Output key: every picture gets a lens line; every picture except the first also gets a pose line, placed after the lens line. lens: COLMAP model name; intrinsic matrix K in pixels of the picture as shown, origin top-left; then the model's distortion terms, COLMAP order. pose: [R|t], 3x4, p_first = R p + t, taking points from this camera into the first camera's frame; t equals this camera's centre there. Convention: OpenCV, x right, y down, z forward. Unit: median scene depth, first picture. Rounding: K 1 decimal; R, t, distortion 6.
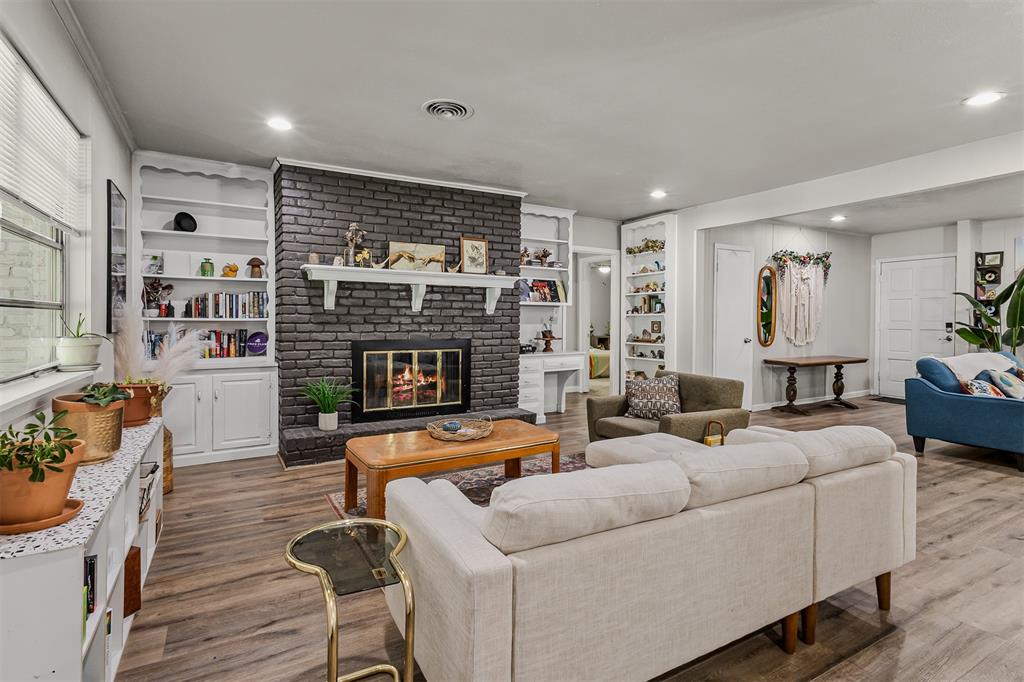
lens RADIAL K [[511.4, 0, 522.4], [0, 511.4, 326.6], [0, 0, 1]] dist [0.023288, -0.002910]
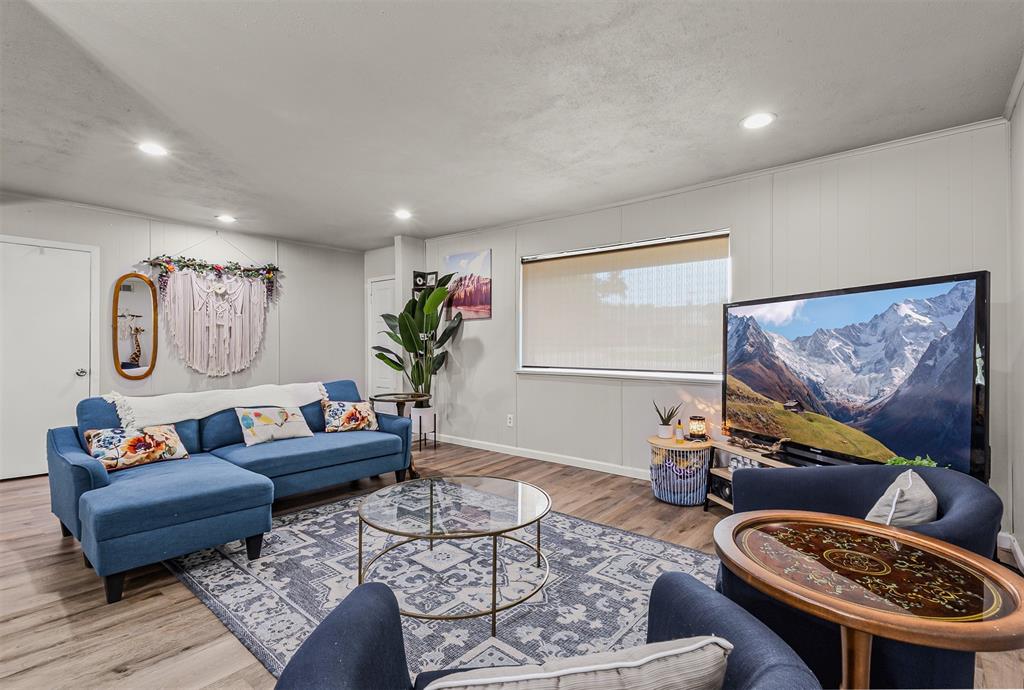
lens RADIAL K [[481.6, 0, 538.6], [0, 481.6, 348.0], [0, 0, 1]] dist [0.026972, -0.003959]
pose [[0.937057, -0.006617, 0.349114, 1.110409], [0.008098, 0.999963, -0.002784, -0.002220], [-0.349083, 0.005436, 0.937076, 0.157981]]
